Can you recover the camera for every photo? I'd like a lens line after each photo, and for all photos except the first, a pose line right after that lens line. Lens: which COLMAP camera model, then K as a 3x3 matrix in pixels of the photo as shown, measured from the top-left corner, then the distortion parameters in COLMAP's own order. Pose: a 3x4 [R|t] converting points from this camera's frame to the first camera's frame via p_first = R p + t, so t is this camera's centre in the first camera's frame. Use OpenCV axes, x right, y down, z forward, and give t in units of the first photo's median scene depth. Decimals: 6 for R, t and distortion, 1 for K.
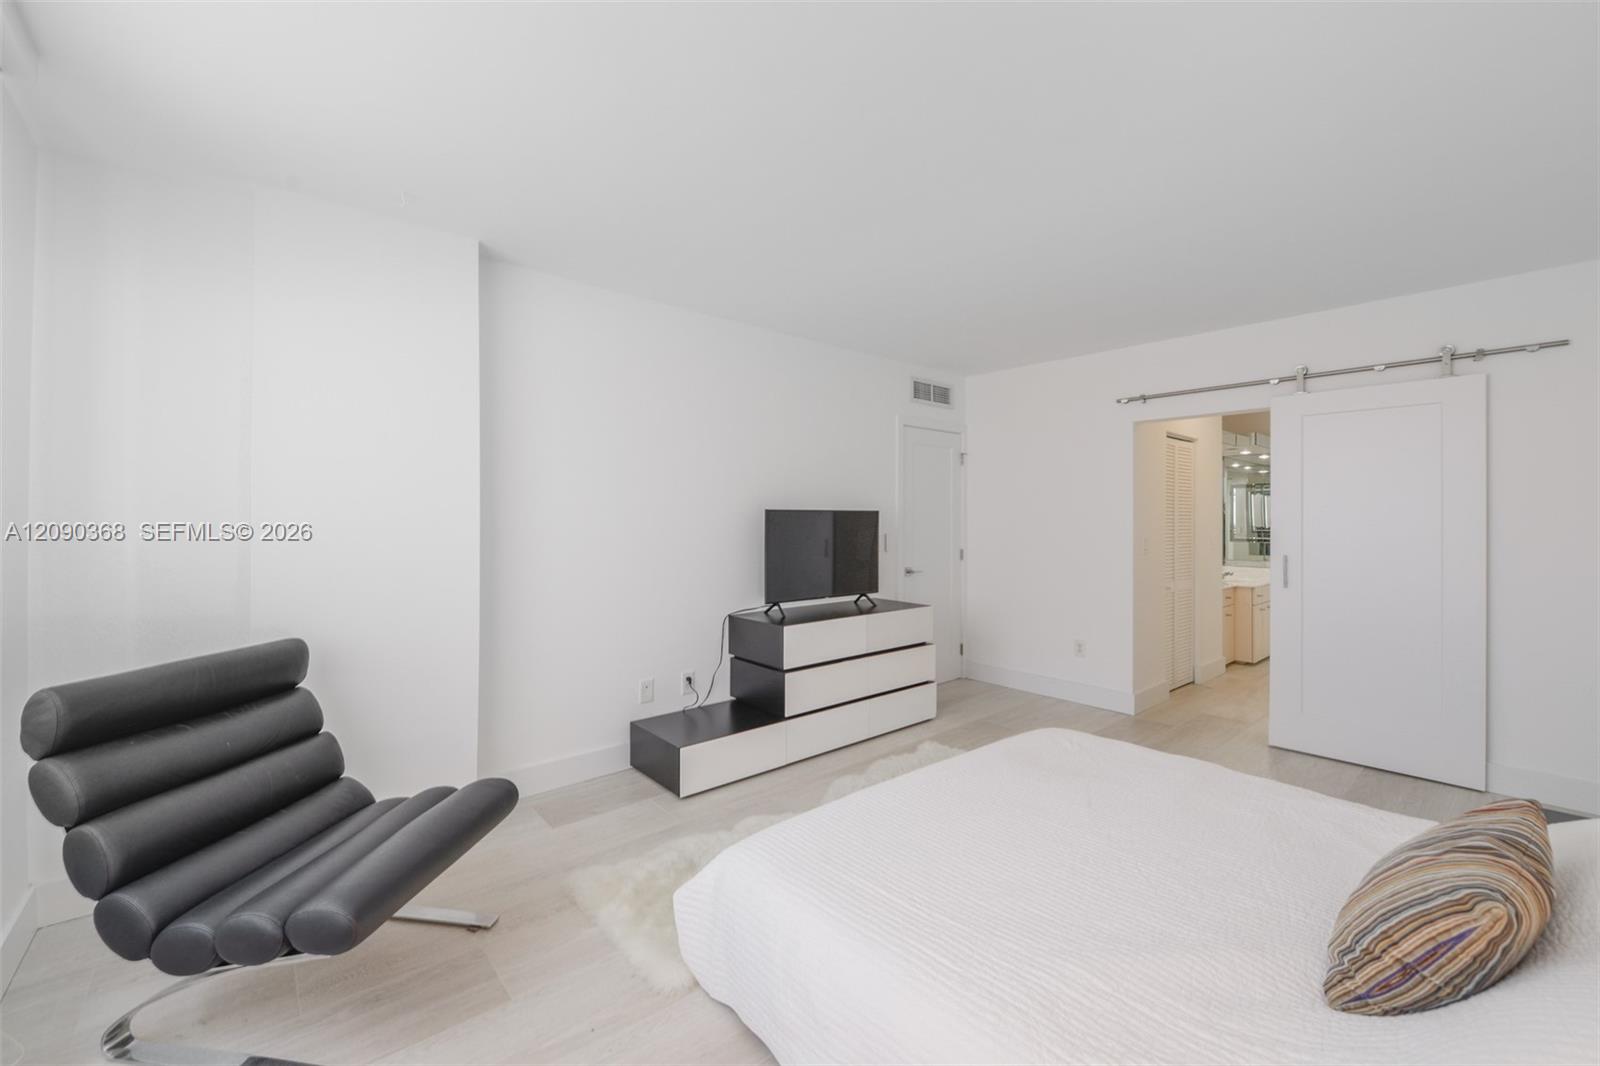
lens RADIAL K [[645.6, 0, 783.2], [0, 645.6, 524.1], [0, 0, 1]] dist [0.017641, -0.000212]
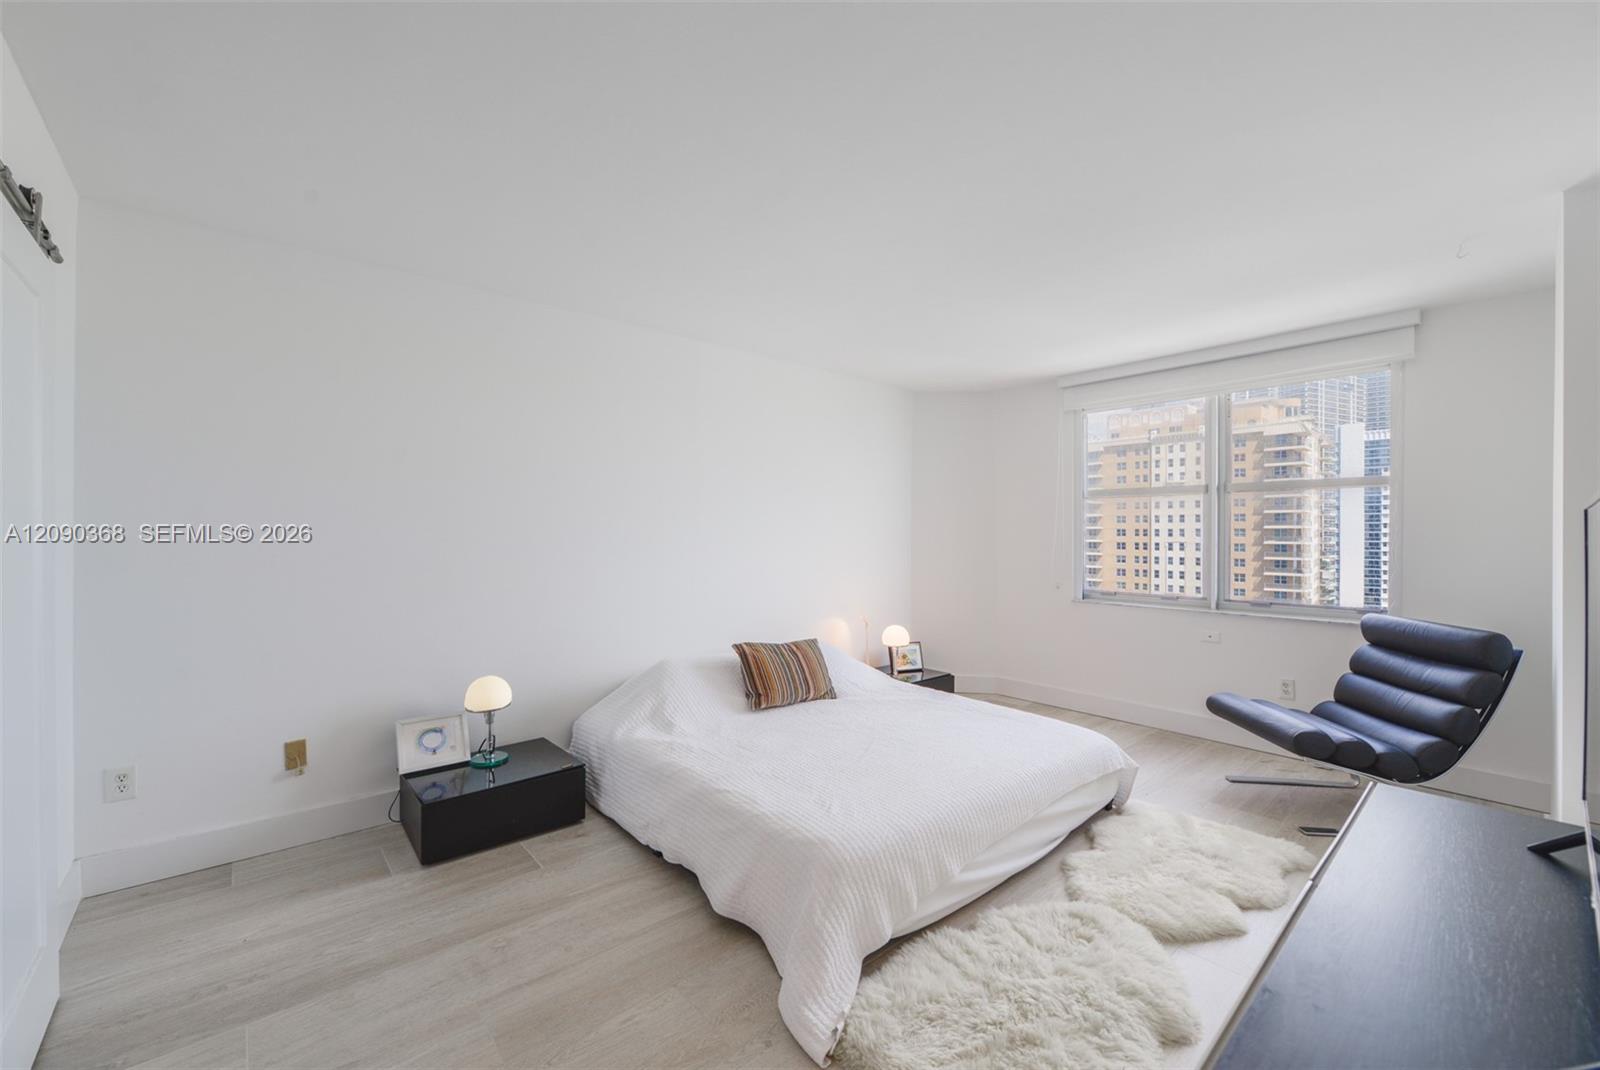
lens RADIAL K [[641.3, 0, 803.2], [0, 641.3, 530.2], [0, 0, 1]] dist [0.000190, -0.000395]
pose [[-0.999471, -0.005961, -0.031987, 0.330259], [-0.005841, 0.999976, -0.003825, -0.005319], [0.032009, -0.003637, -0.999481, 1.171683]]
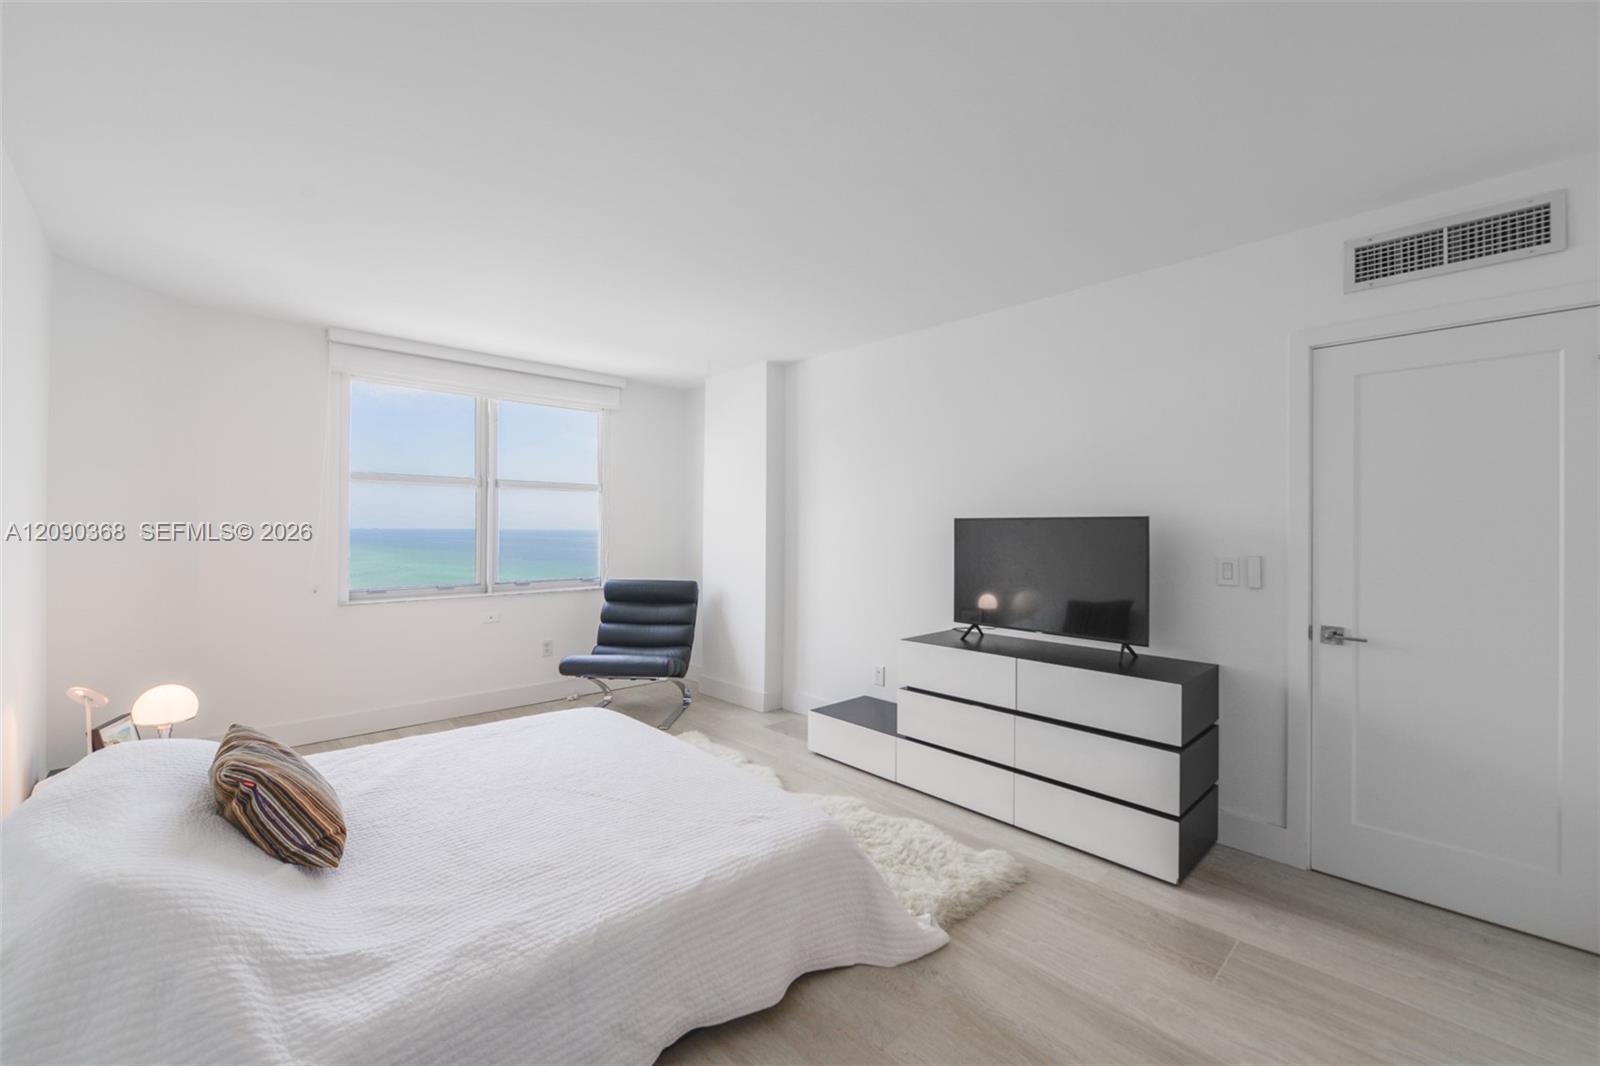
lens RADIAL K [[637.2, 0, 791.9], [0, 637.2, 527.2], [0, 0, 1]] dist [0.001915, -0.000482]
pose [[0.053152, -0.000993, -0.998586, 0.783082], [-0.010192, 0.999947, -0.001537, -0.005853], [0.998534, 0.010259, 0.053139, 0.648922]]
